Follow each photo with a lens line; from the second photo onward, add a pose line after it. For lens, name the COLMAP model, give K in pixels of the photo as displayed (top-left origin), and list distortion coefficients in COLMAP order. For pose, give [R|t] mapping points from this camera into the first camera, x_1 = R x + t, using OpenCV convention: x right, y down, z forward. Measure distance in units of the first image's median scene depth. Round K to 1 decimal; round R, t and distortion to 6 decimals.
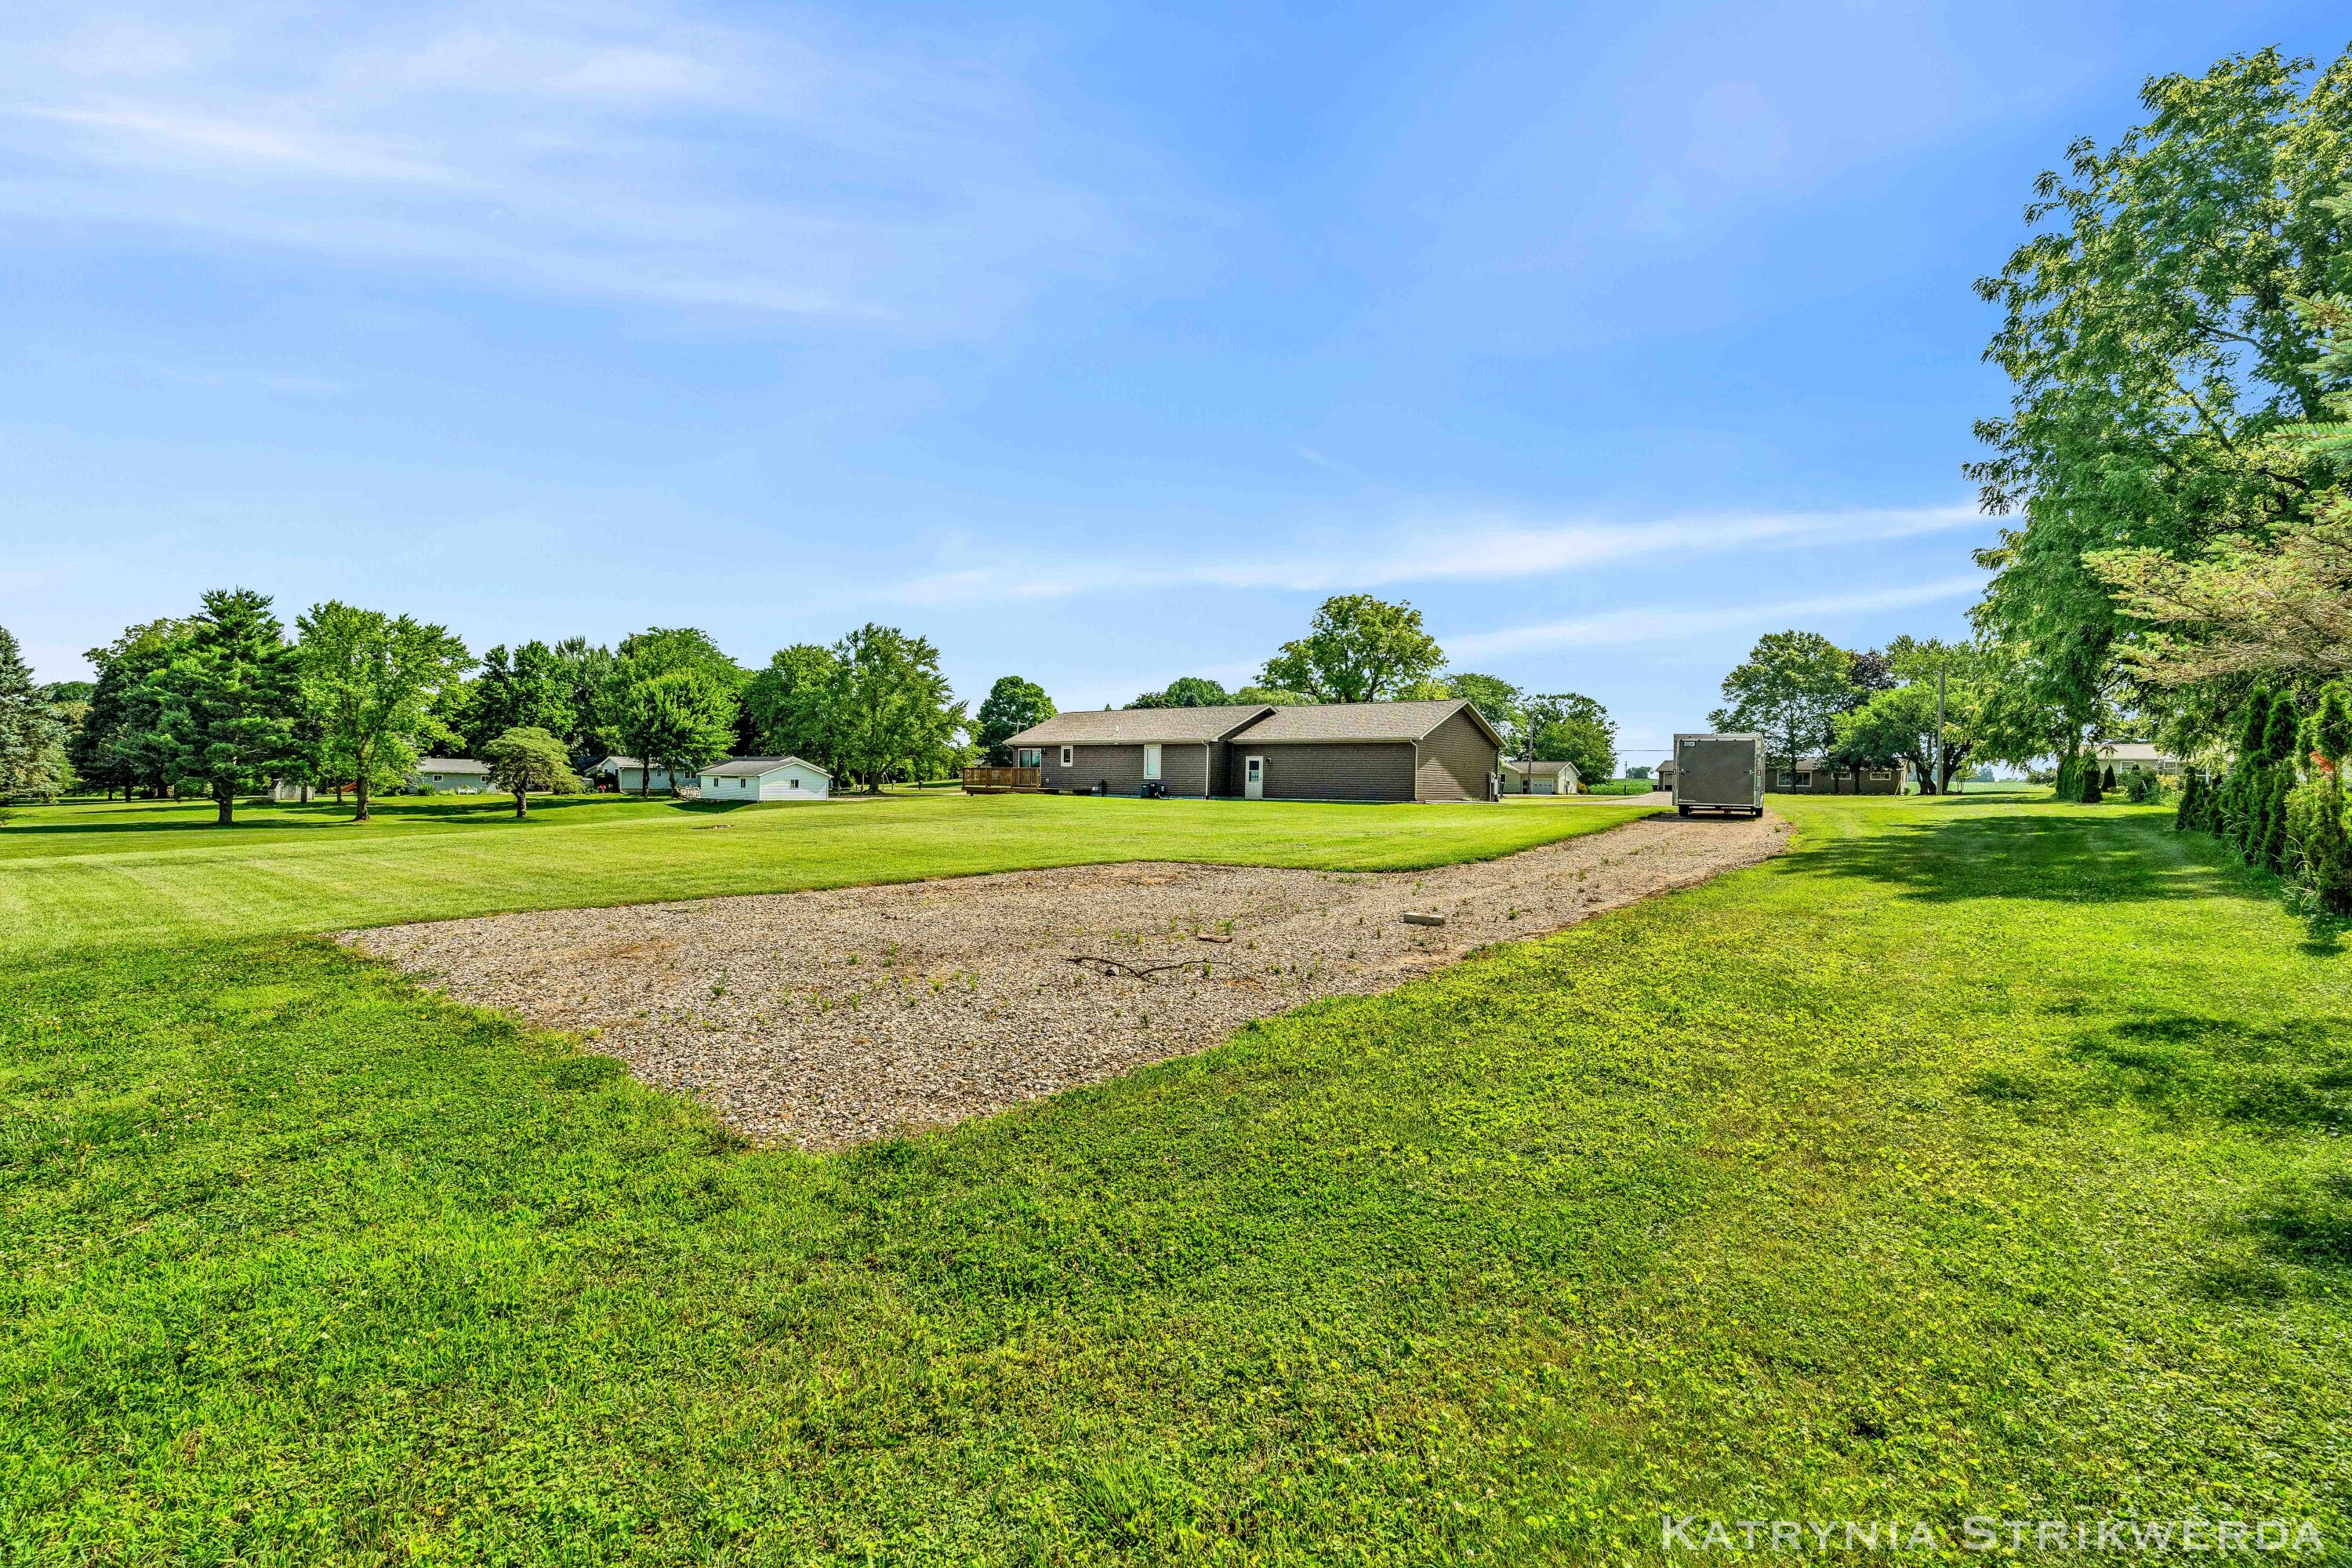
lens RADIAL K [[1094.5, 0, 1171.9], [0, 1094.5, 781.9], [0, 0, 1]] dist [0.000666, 0.000029]
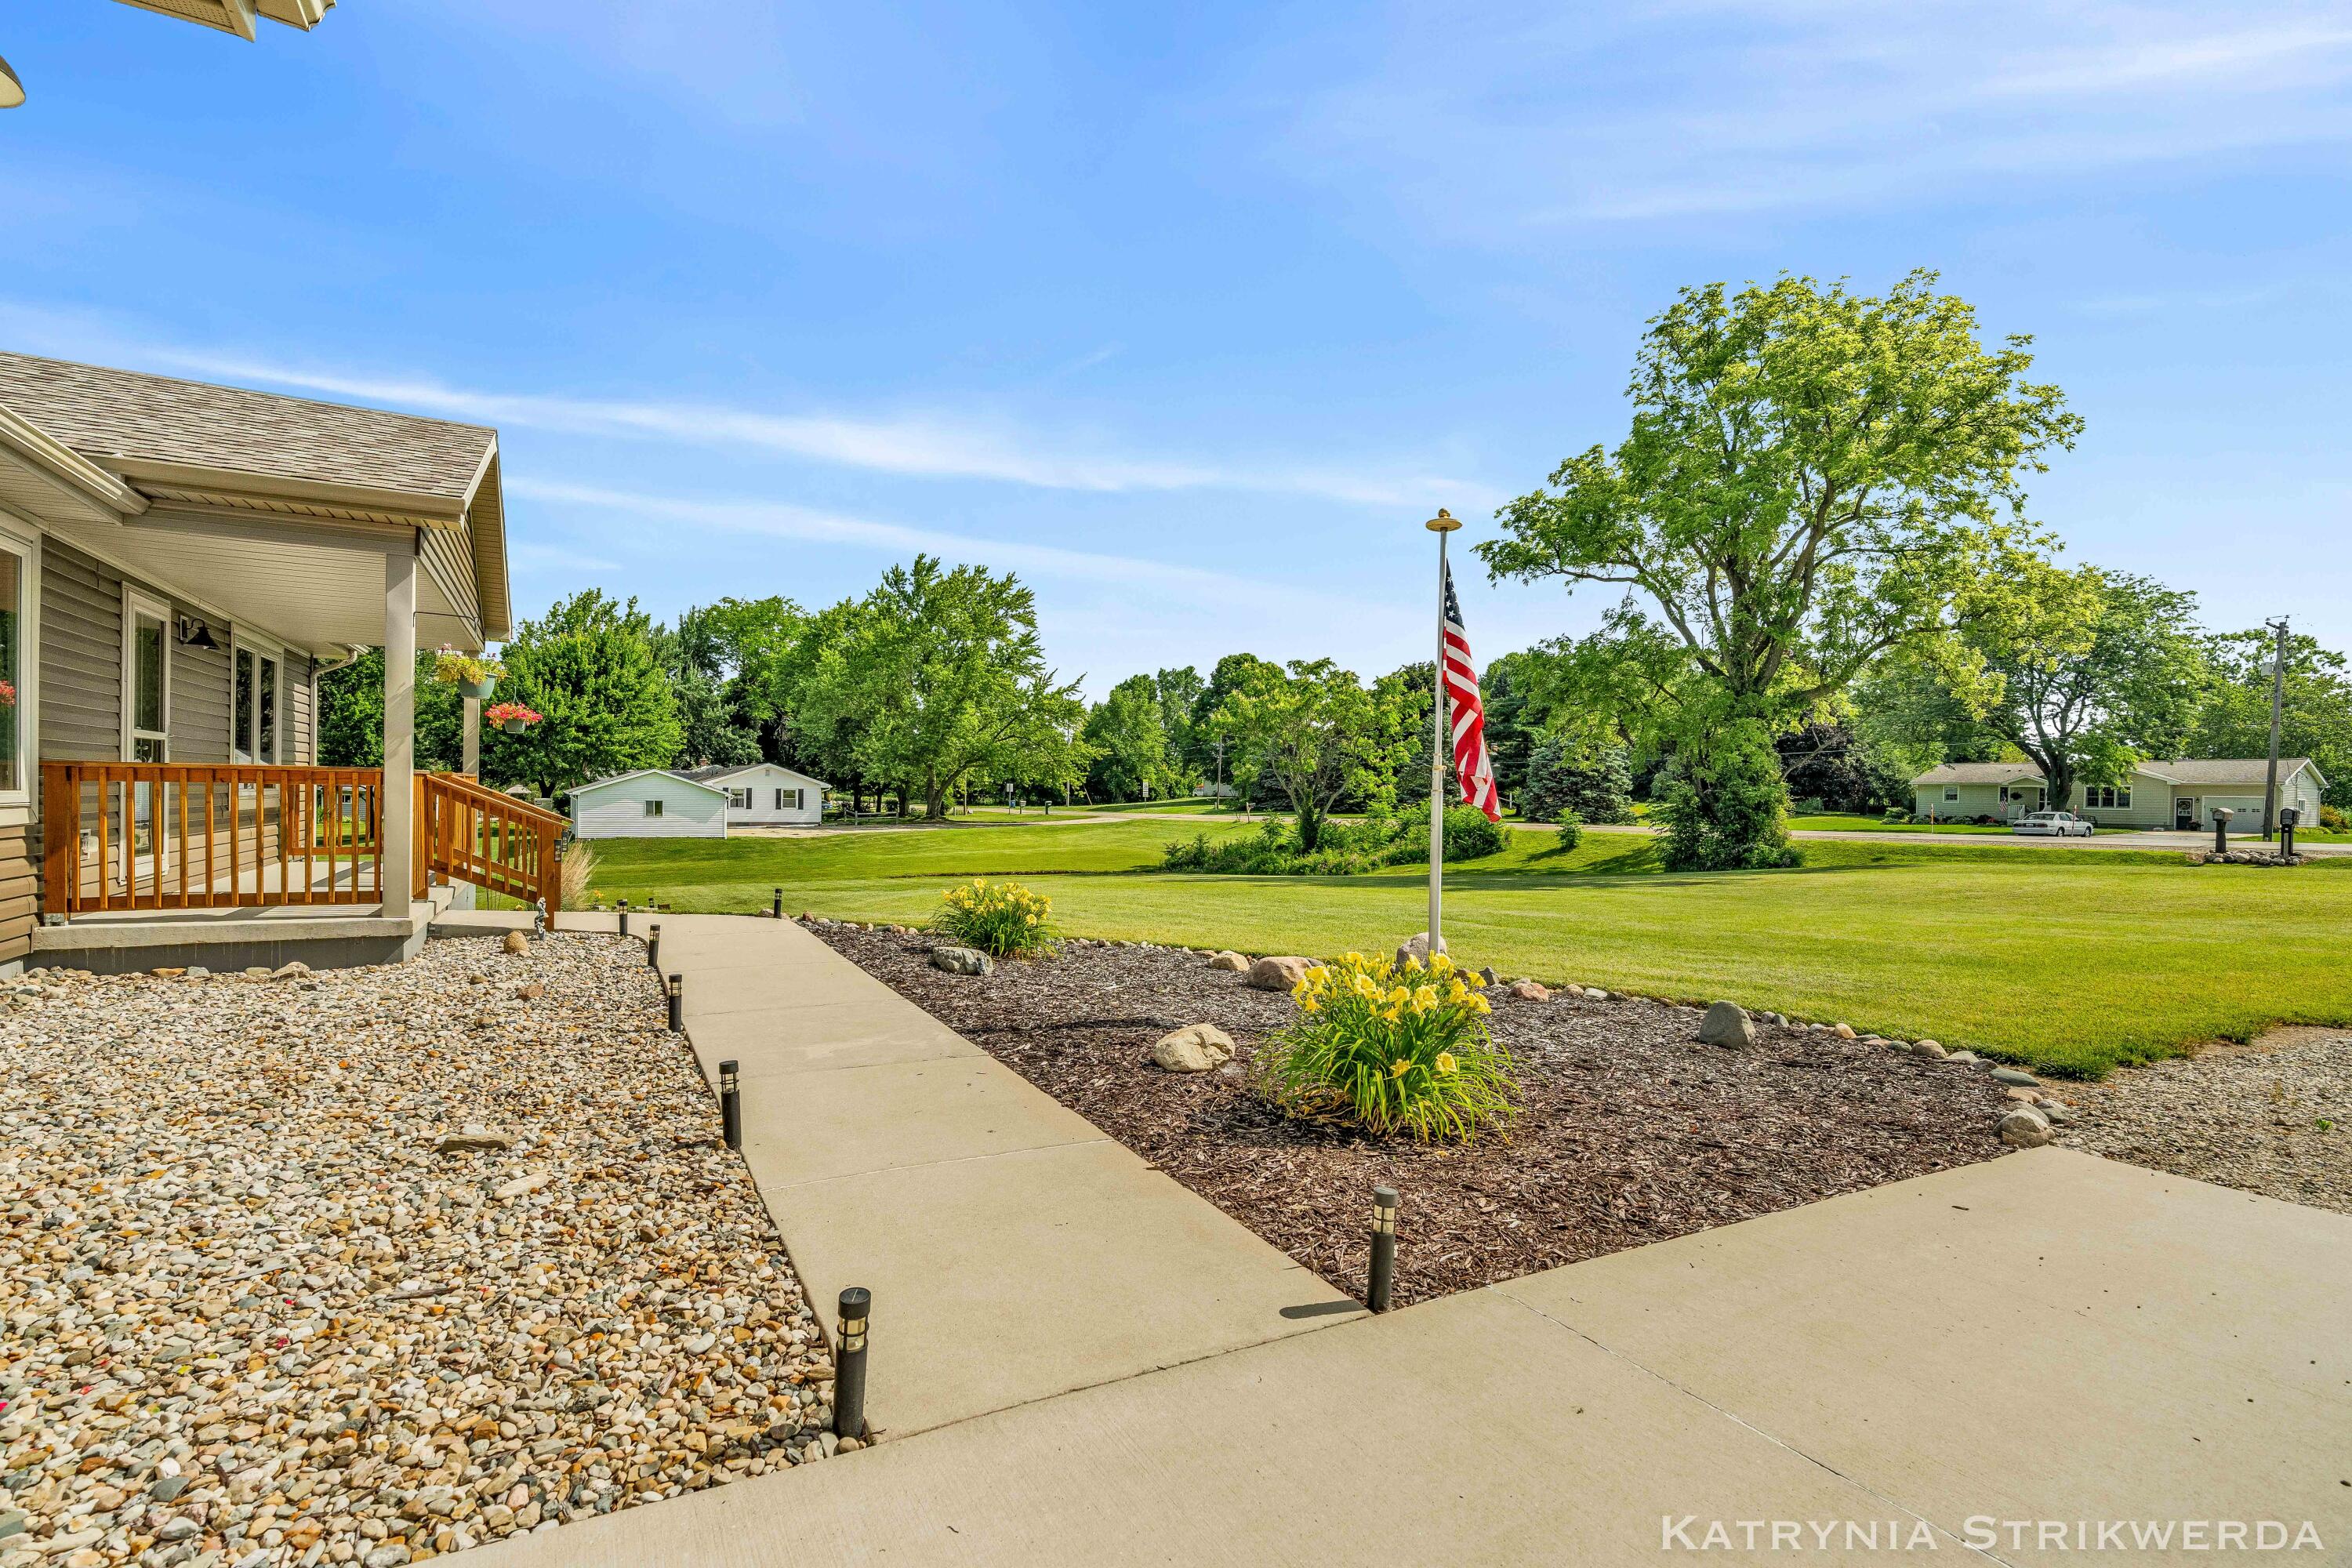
lens RADIAL K [[1094.5, 0, 1184.5], [0, 1094.5, 791.1], [0, 0, 1]] dist [0.000666, 0.000029]
pose [[0.941645, -0.001963, -0.336601, 0.083388], [-0.000521, 0.999973, -0.007289, -0.002111], [0.336607, 0.007039, 0.941619, 0.443749]]
